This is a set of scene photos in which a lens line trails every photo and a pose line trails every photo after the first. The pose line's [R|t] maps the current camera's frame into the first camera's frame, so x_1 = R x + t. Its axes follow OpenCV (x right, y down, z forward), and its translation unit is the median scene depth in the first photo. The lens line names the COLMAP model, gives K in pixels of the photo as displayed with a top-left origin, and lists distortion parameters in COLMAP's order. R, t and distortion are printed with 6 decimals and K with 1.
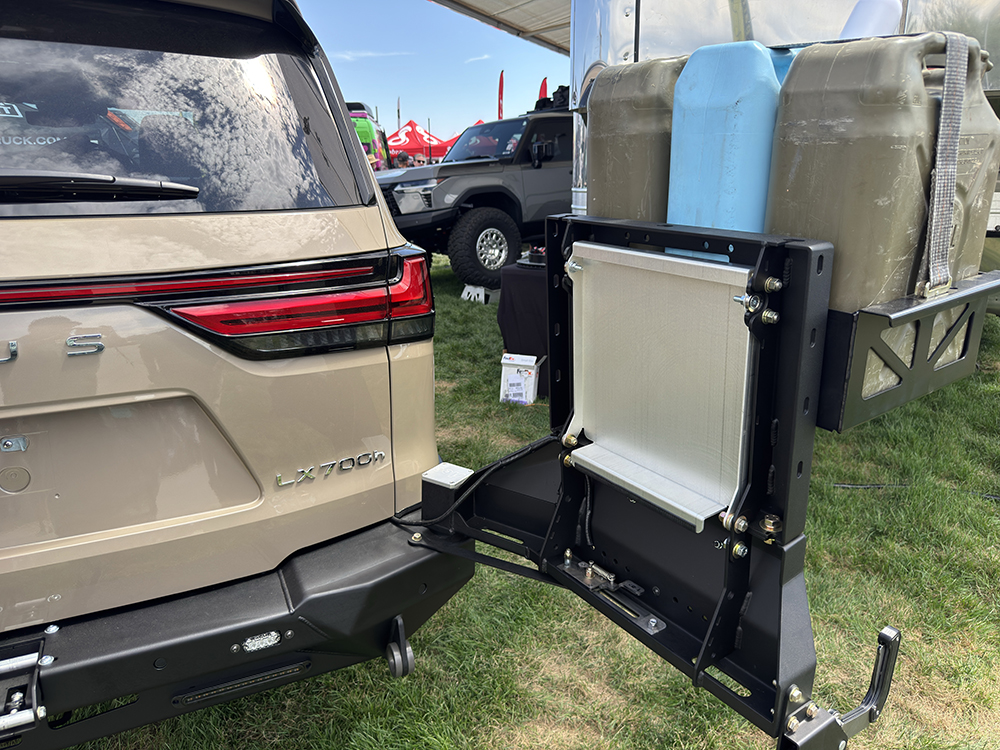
lens RADIAL K [[689.6, 0, 501.9], [0, 689.6, 377.3], [0, 0, 1]] dist [0.086829, -0.105475]
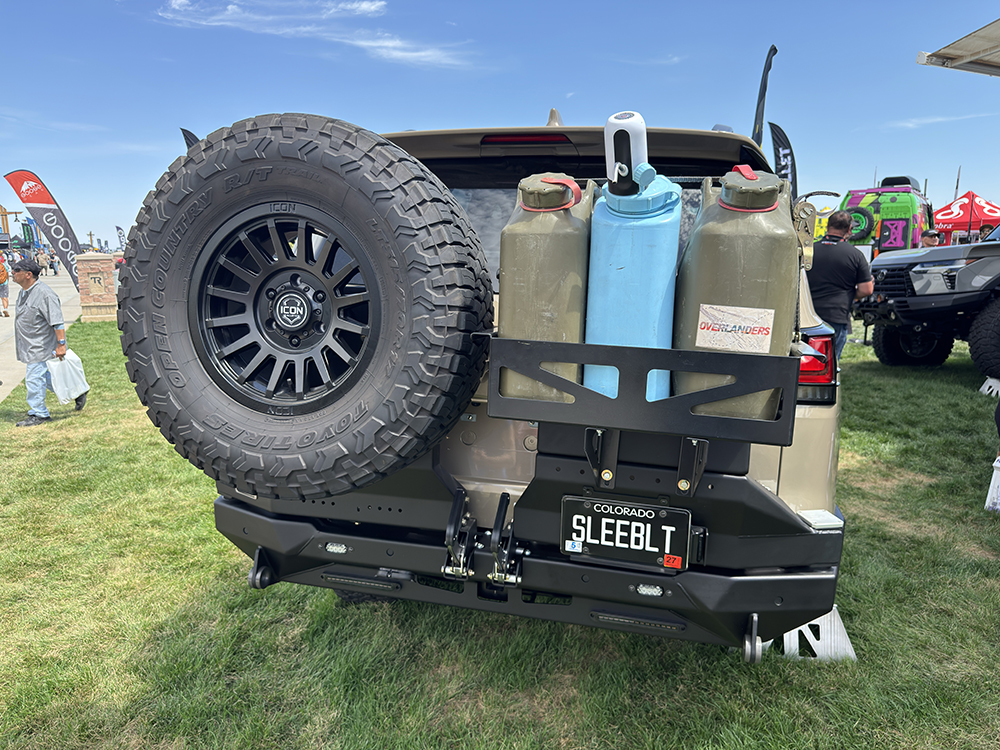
lens RADIAL K [[714.5, 0, 497.0], [0, 714.5, 369.9], [0, 0, 1]] dist [0.008071, -0.050017]
pose [[0.755536, 0.112293, -0.645412, 0.259514], [-0.183787, 0.981968, -0.044296, 0.044742], [0.628799, 0.152085, 0.762549, -0.317121]]
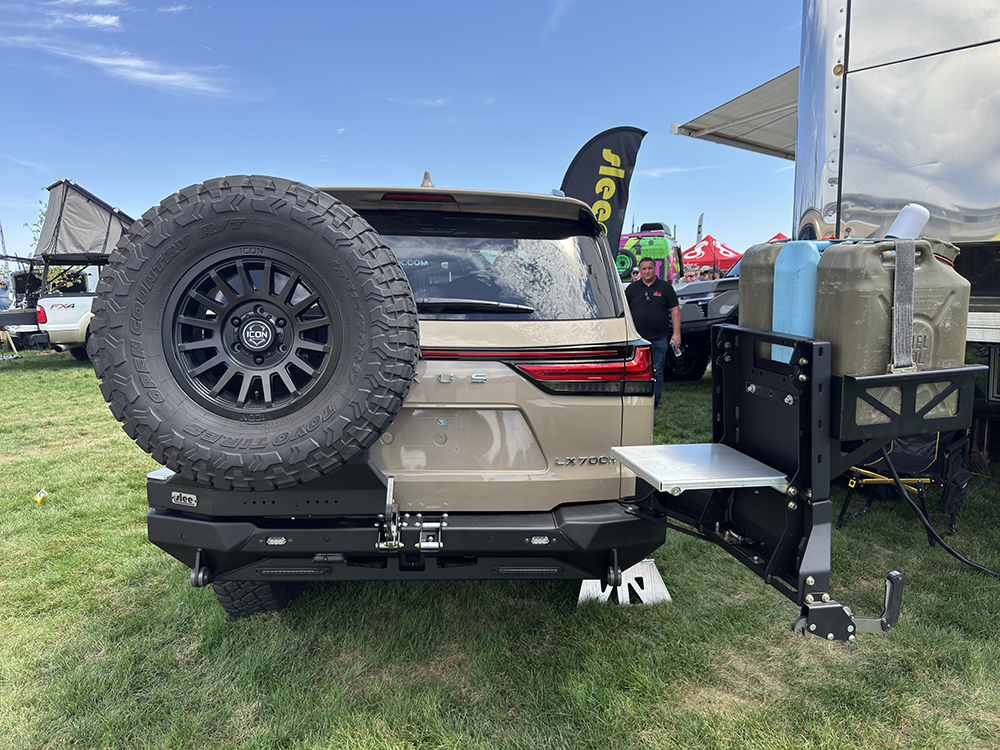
lens RADIAL K [[714.5, 0, 497.0], [0, 714.5, 369.9], [0, 0, 1]] dist [0.008071, -0.050017]
pose [[0.914279, 0.047276, -0.402316, 0.249477], [-0.111764, 0.984057, -0.138352, 0.163156], [0.389361, 0.171456, 0.904987, -0.711255]]
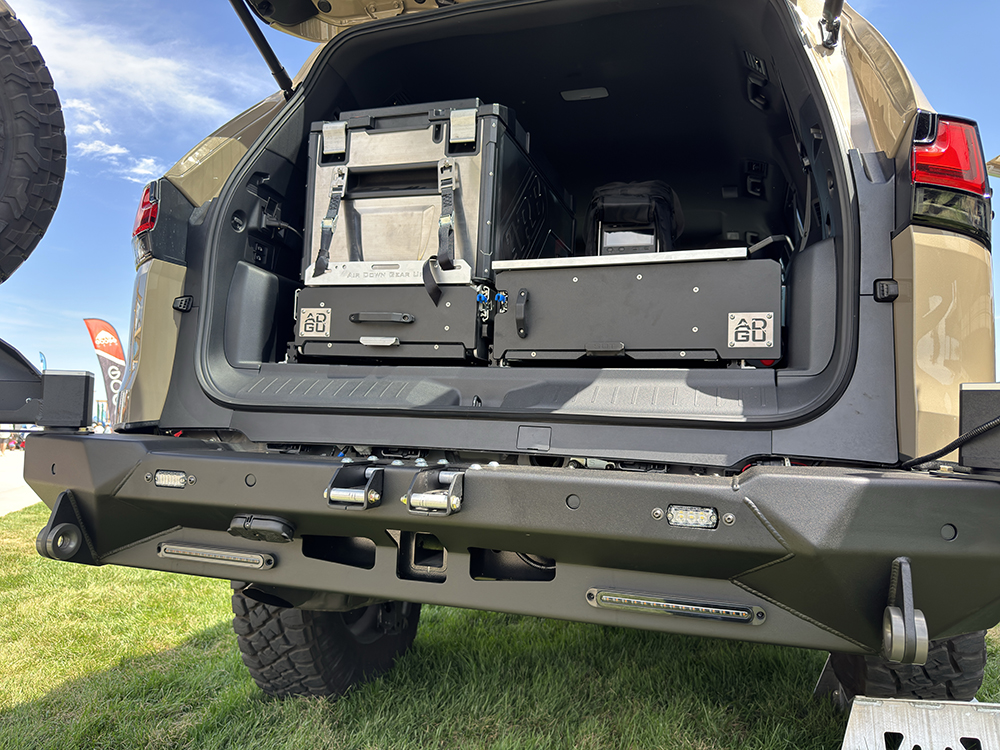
lens RADIAL K [[714.5, 0, 497.0], [0, 714.5, 369.9], [0, 0, 1]] dist [0.008071, -0.050017]
pose [[0.706764, -0.055939, -0.705235, 0.053618], [-0.218940, 0.930634, -0.293232, 0.405662], [0.672719, 0.361650, 0.645491, 0.238463]]
